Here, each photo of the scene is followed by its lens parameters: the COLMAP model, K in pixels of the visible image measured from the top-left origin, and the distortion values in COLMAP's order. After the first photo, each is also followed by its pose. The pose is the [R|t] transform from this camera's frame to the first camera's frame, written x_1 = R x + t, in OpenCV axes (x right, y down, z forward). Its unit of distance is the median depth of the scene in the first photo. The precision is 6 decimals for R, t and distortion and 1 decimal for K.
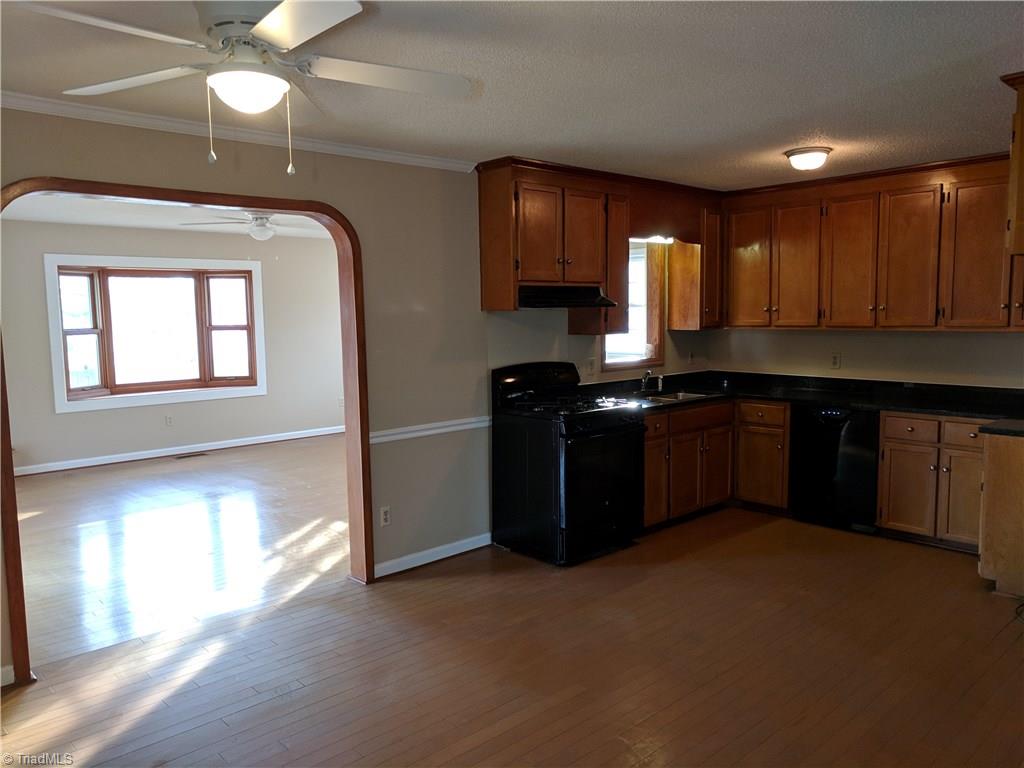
lens RADIAL K [[764.7, 0, 507.7], [0, 764.7, 388.3], [0, 0, 1]] dist [-0.017562, 0.029752]
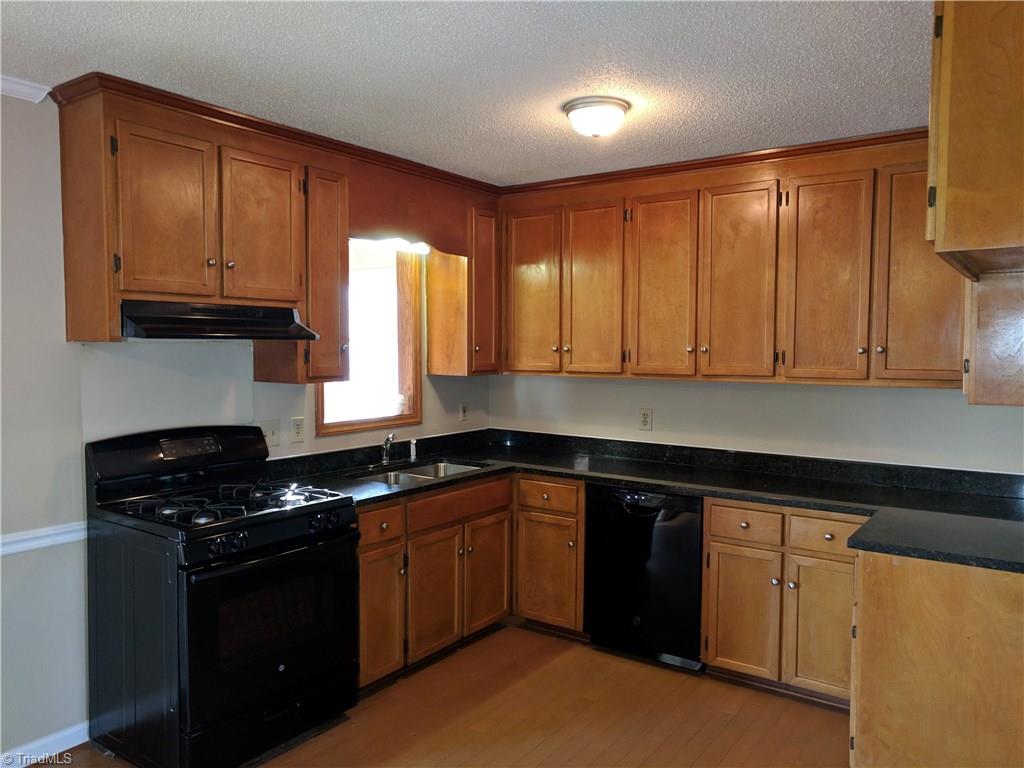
lens RADIAL K [[764.7, 0, 507.7], [0, 764.7, 388.3], [0, 0, 1]] dist [-0.017562, 0.029752]
pose [[0.977984, 0.008335, 0.208513, 0.155605], [0.001498, 0.998896, -0.046954, -0.034599], [-0.208674, 0.046233, 0.976892, 0.327481]]
